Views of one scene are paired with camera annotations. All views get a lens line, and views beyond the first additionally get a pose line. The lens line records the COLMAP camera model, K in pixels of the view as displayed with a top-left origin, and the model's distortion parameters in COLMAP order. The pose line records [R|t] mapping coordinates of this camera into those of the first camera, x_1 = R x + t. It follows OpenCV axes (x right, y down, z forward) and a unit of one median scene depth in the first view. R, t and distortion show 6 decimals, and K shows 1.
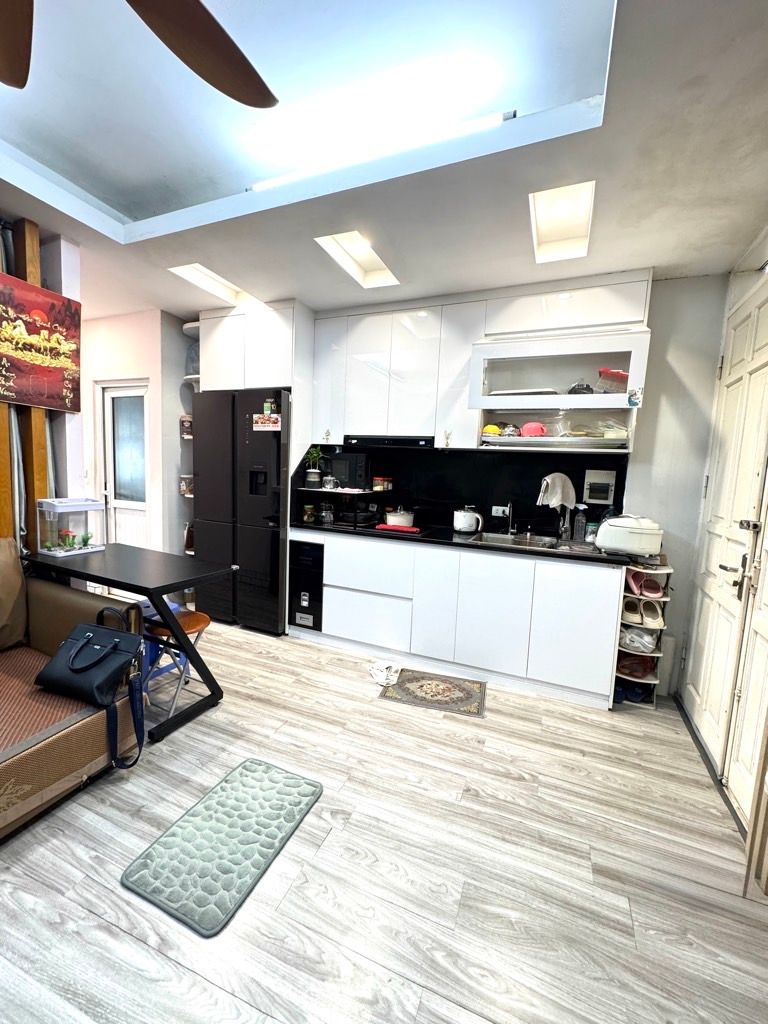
lens RADIAL K [[409.6, 0, 386.3], [0, 409.6, 515.3], [0, 0, 1]] dist [-0.000929, 0.000520]
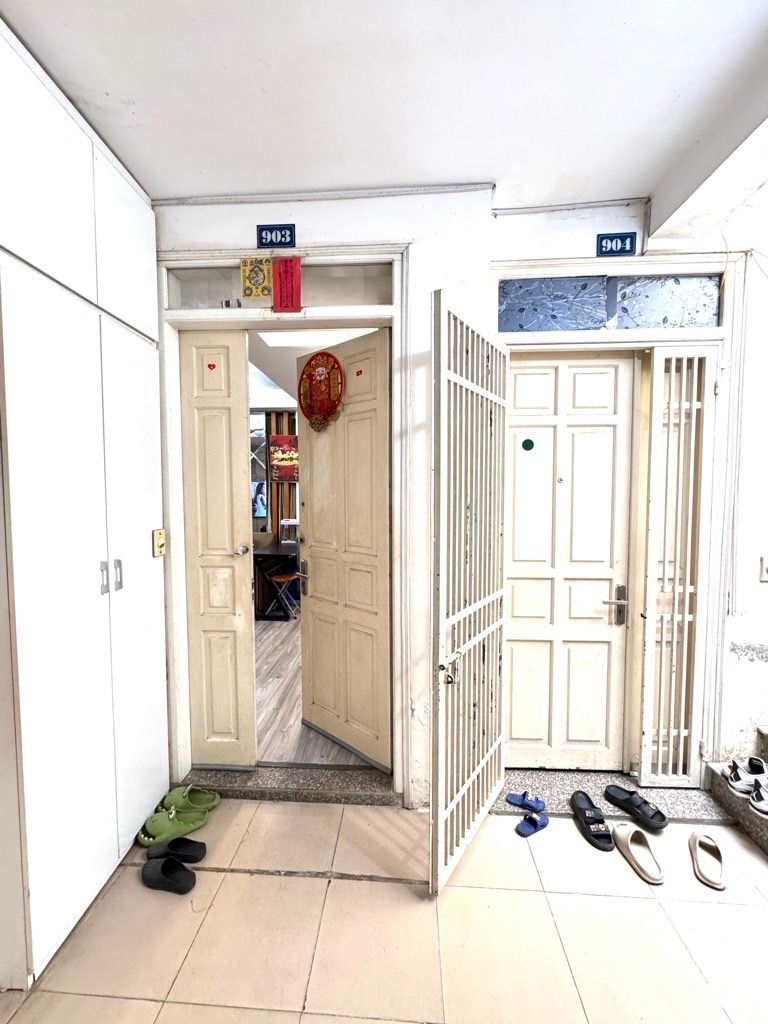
lens RADIAL K [[409.6, 0, 379.2], [0, 409.6, 515.2], [0, 0, 1]] dist [-0.000929, 0.000520]
pose [[0.323807, -0.004256, -0.946114, 1.676965], [-0.085911, 0.995727, -0.033882, -0.028287], [0.942215, 0.092253, 0.322058, 0.749378]]
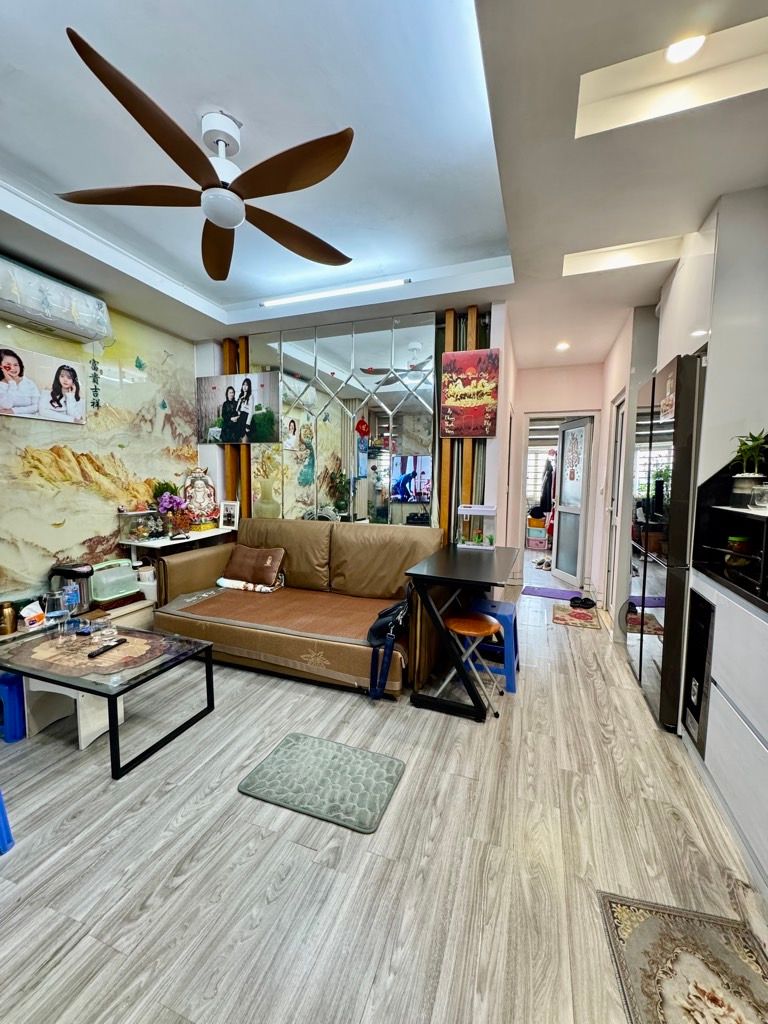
lens RADIAL K [[409.6, 0, 389.4], [0, 409.6, 515.6], [0, 0, 1]] dist [-0.000929, 0.000520]
pose [[0.027644, 0.043901, -0.998653, 0.524903], [-0.116087, 0.992417, 0.040413, -0.029564], [0.992854, 0.114813, 0.032530, 0.721258]]
